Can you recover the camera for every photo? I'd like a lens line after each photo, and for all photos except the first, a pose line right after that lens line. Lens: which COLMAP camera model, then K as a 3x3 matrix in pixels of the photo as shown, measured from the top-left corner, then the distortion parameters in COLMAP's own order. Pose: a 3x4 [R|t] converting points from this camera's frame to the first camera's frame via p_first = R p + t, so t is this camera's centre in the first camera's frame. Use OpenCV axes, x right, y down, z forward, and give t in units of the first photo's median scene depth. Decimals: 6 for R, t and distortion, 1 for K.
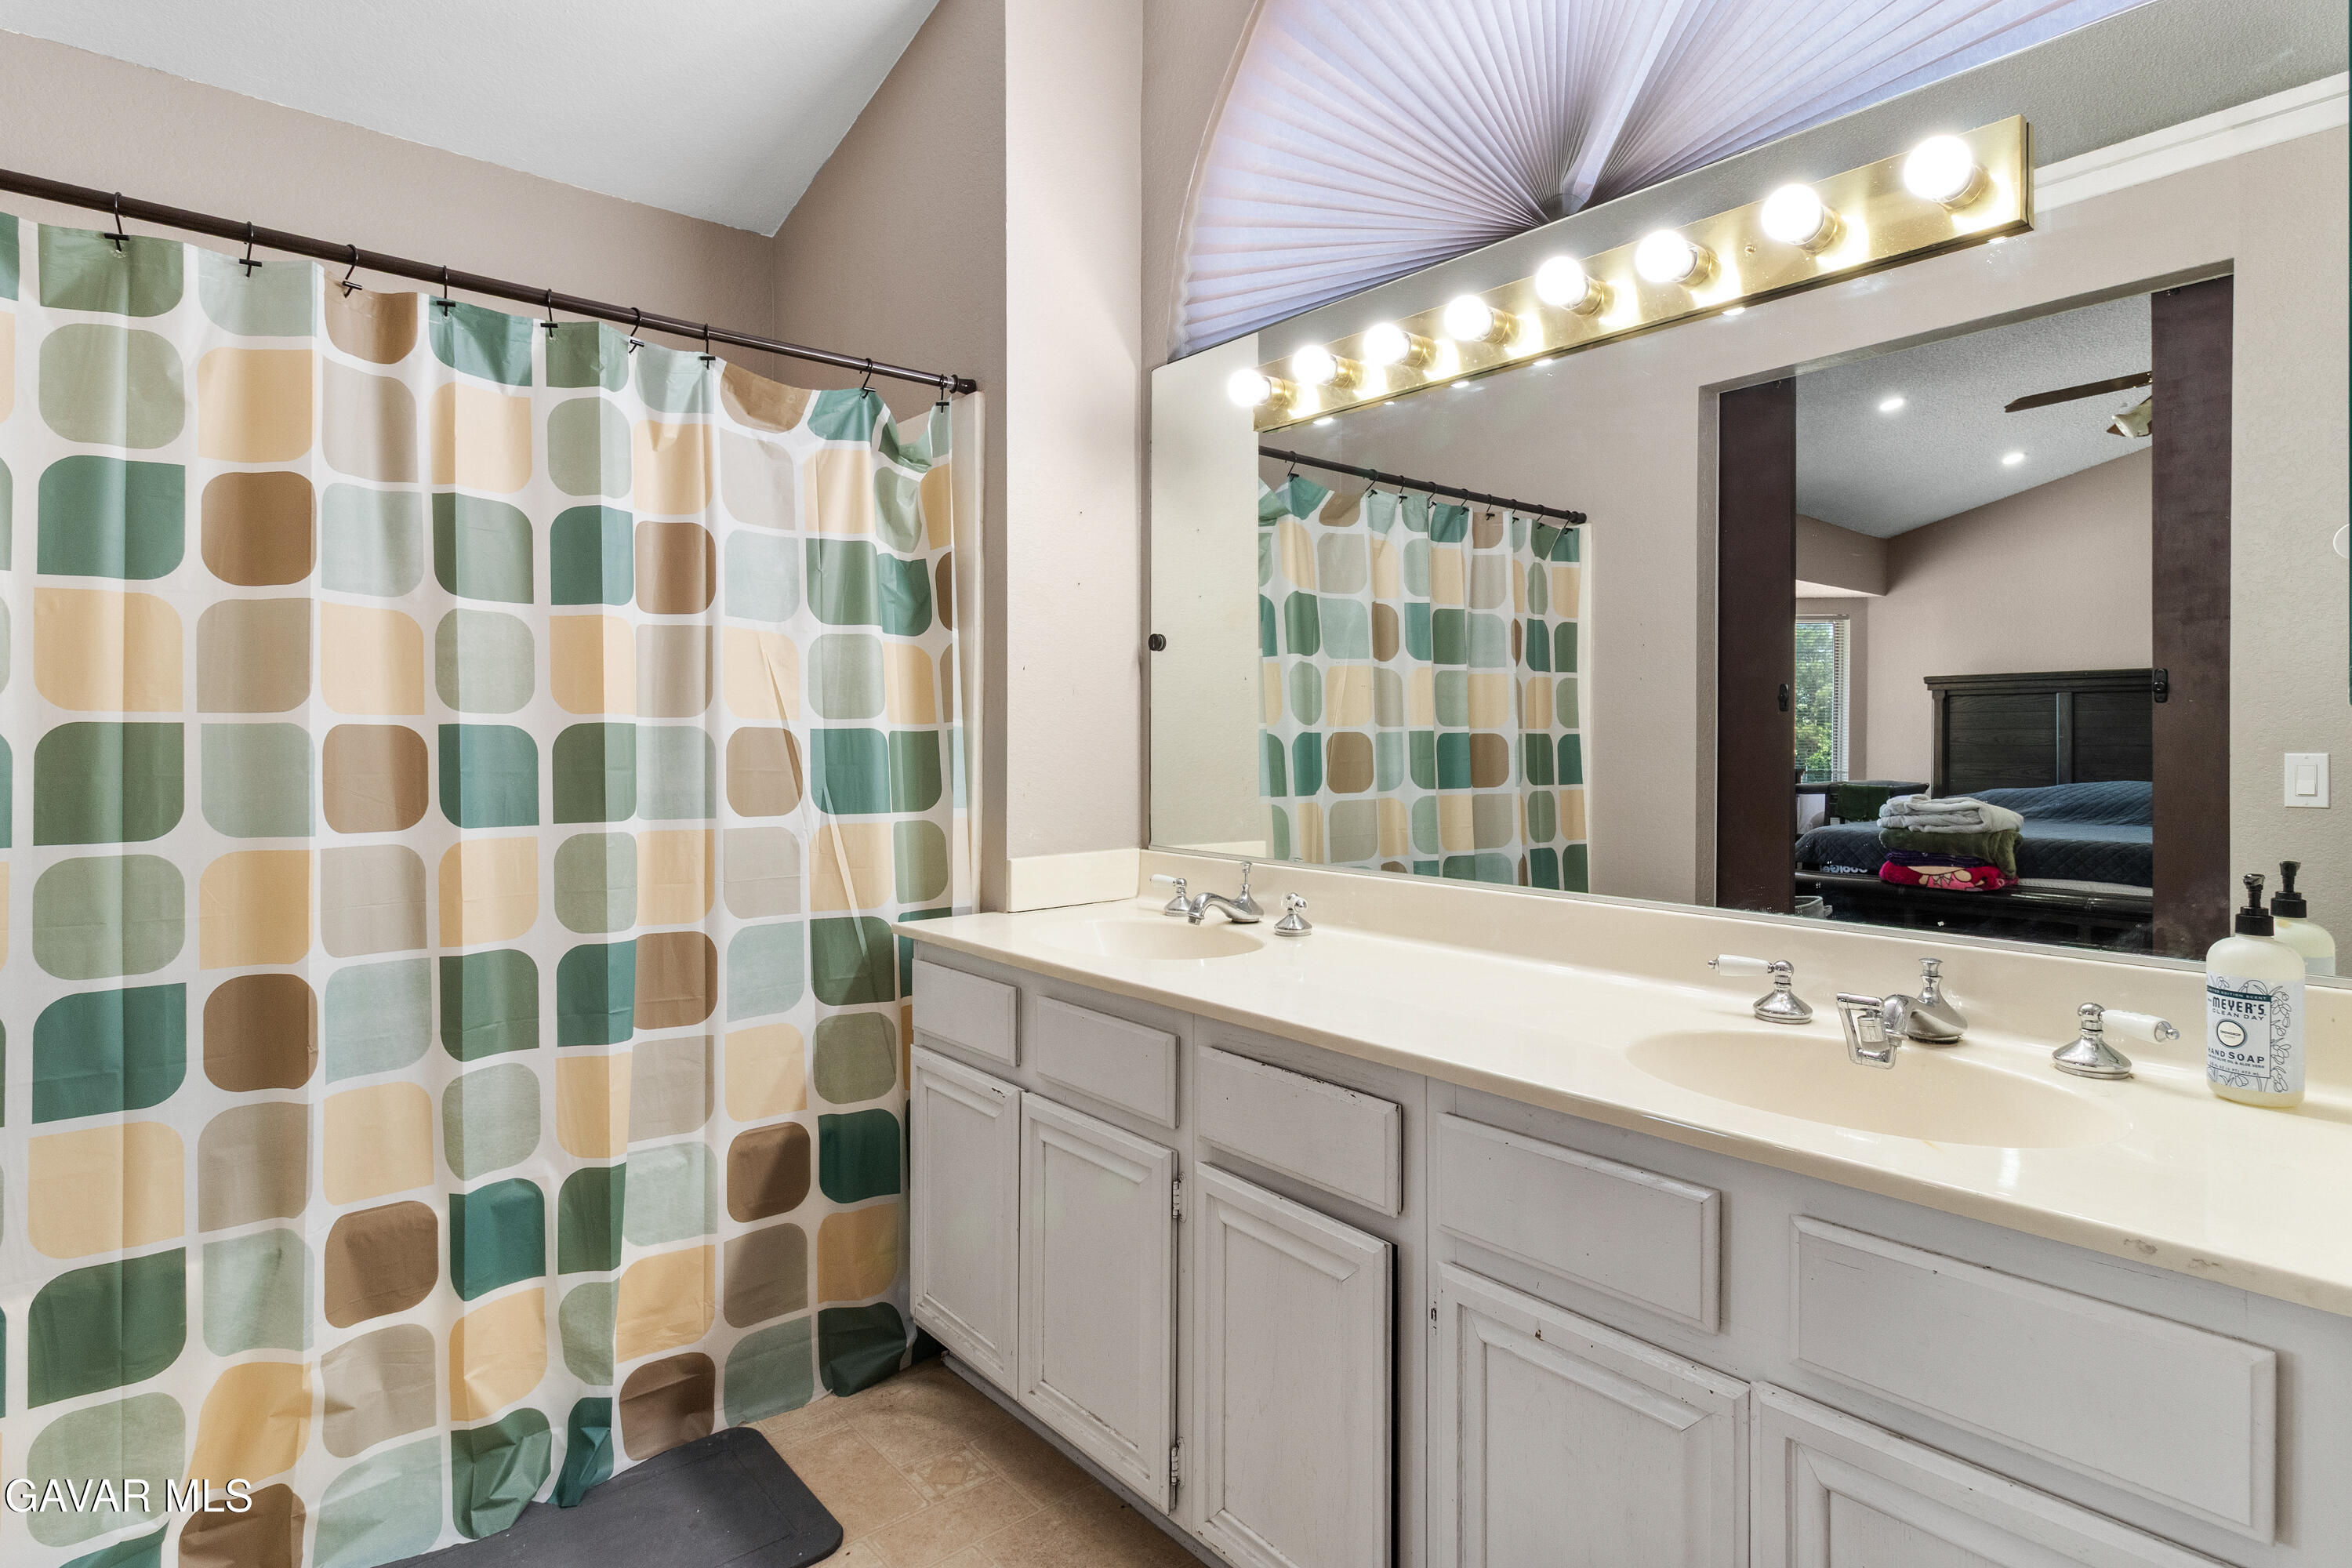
lens RADIAL K [[1181.8, 0, 1182.2], [0, 1181.8, 763.1], [0, 0, 1]] dist [0.000237, 0.000375]
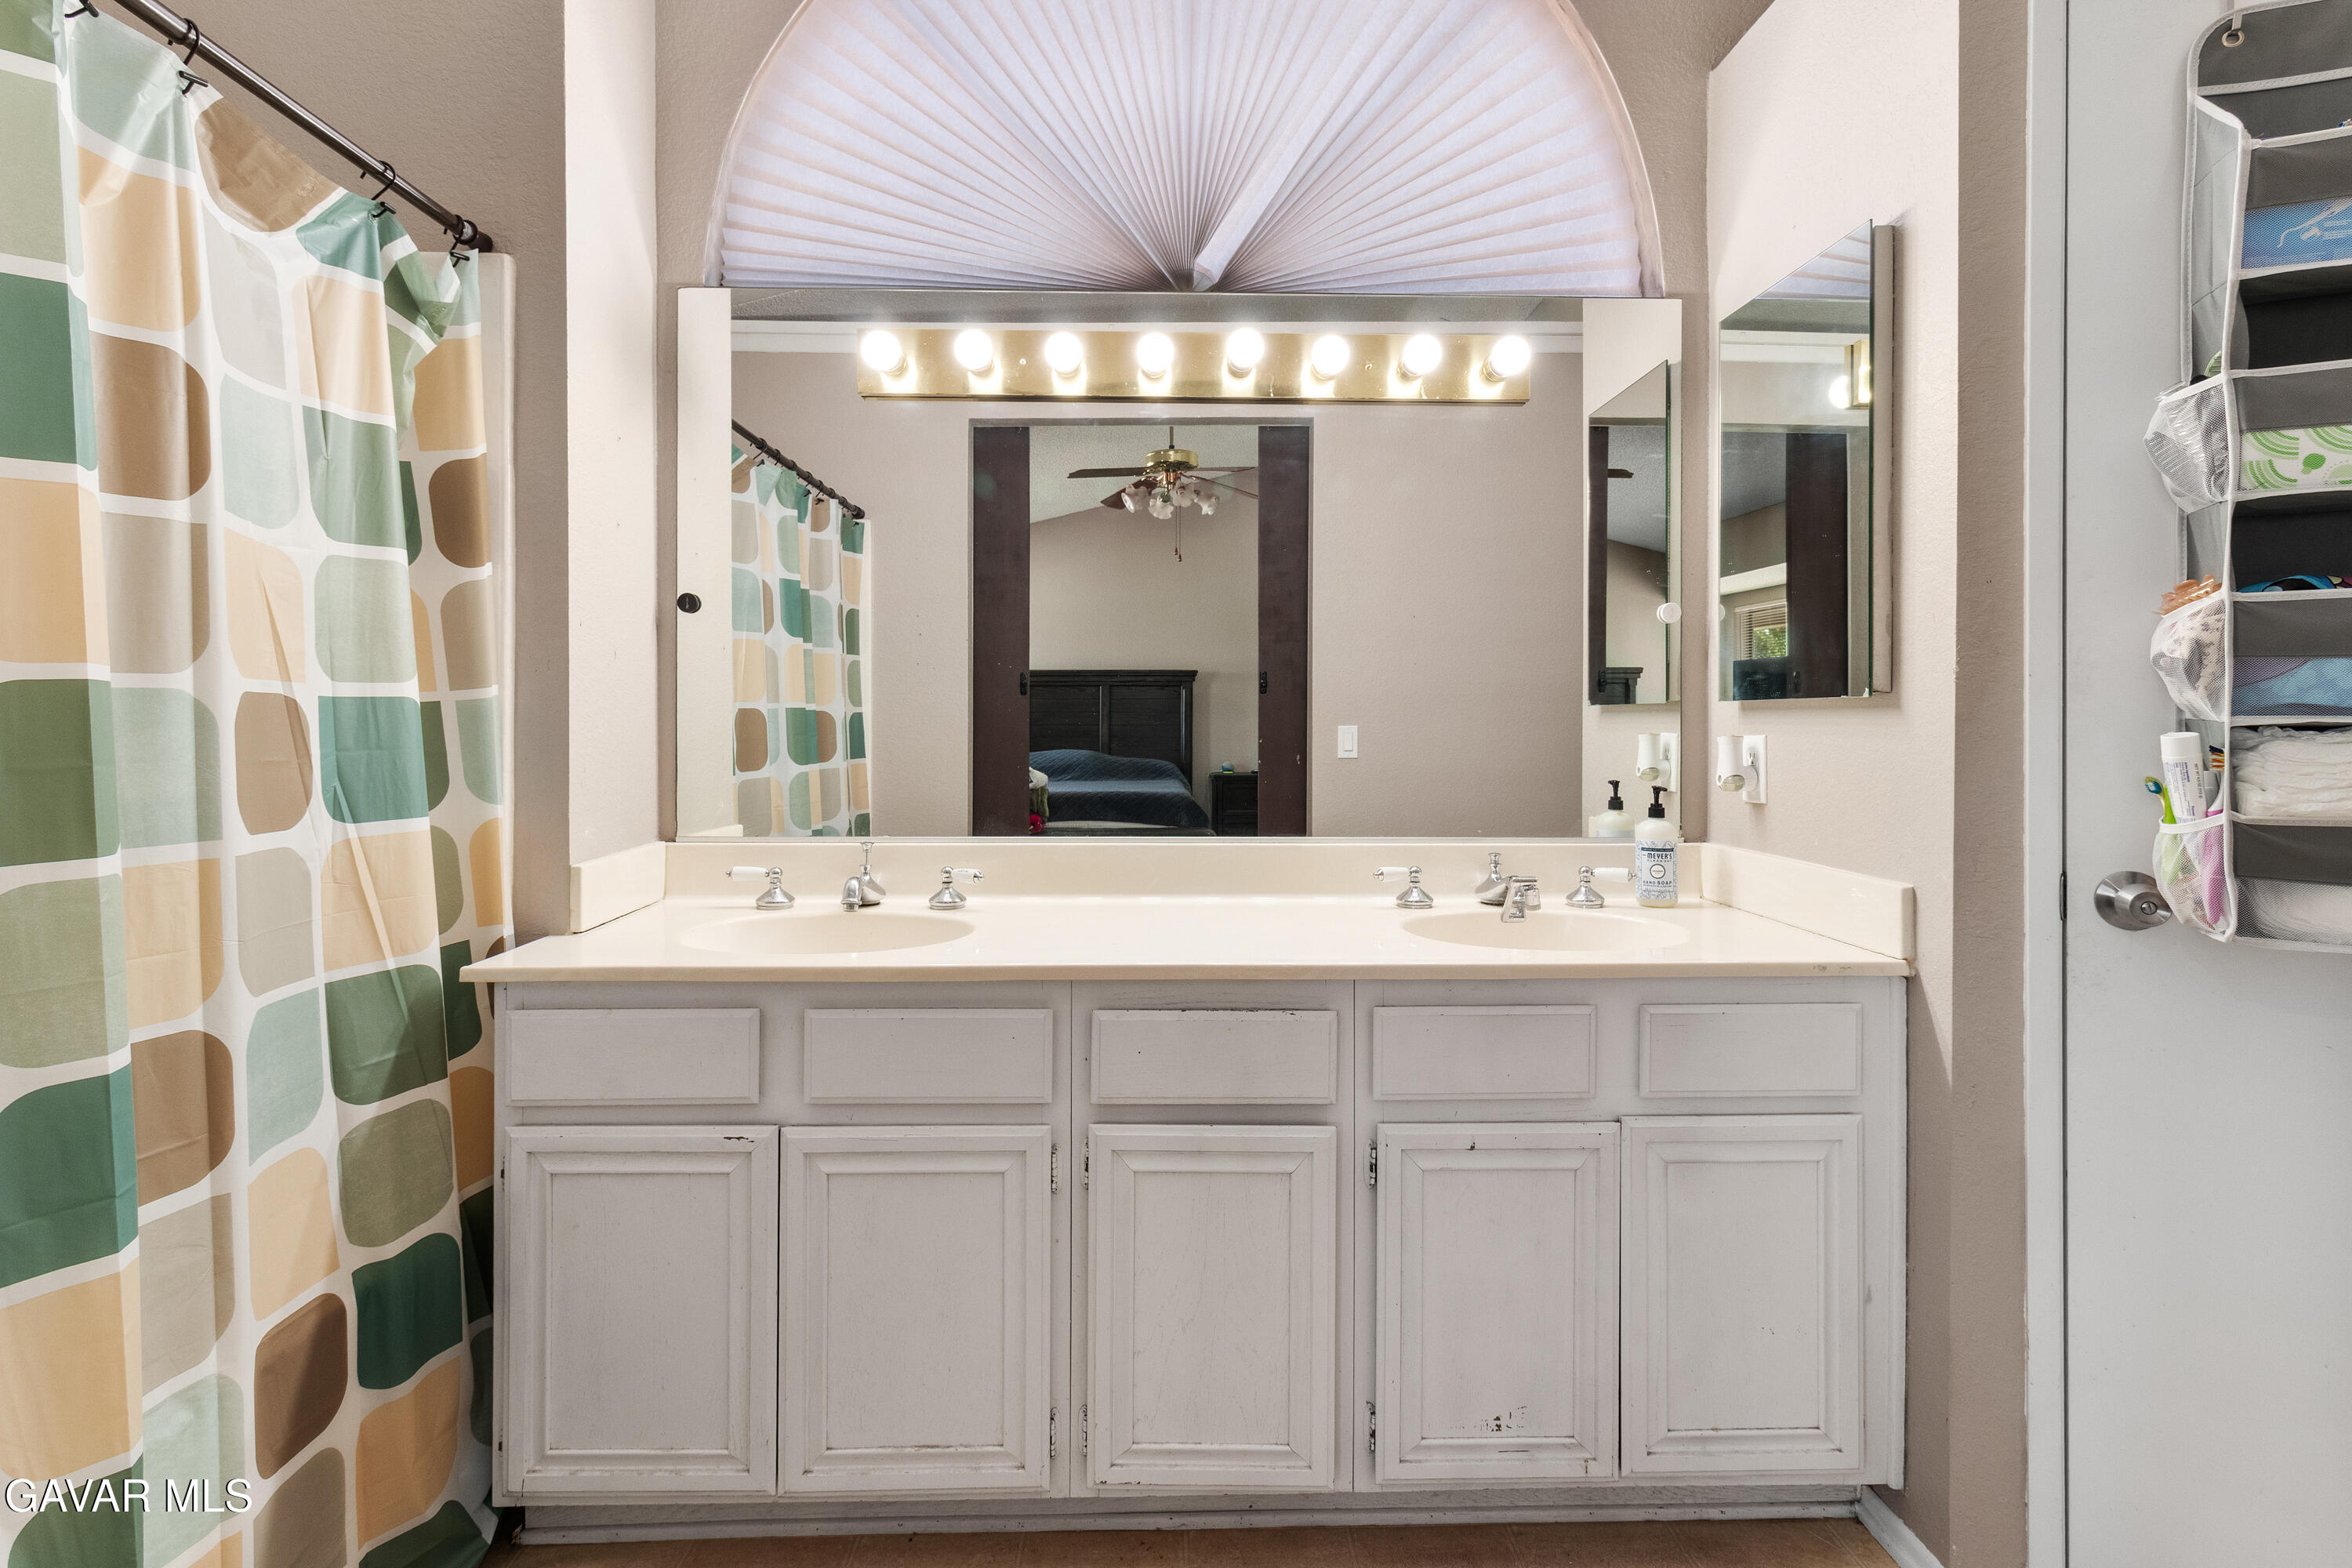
lens RADIAL K [[1100.7, 0, 1178.1], [0, 1100.7, 746.5], [0, 0, 1]] dist [-0.001660, 0.001037]
pose [[0.640487, -0.018507, 0.767746, -0.480053], [0.014998, 0.999820, 0.011589, -0.000683], [-0.767823, 0.004092, 0.640649, 0.237609]]
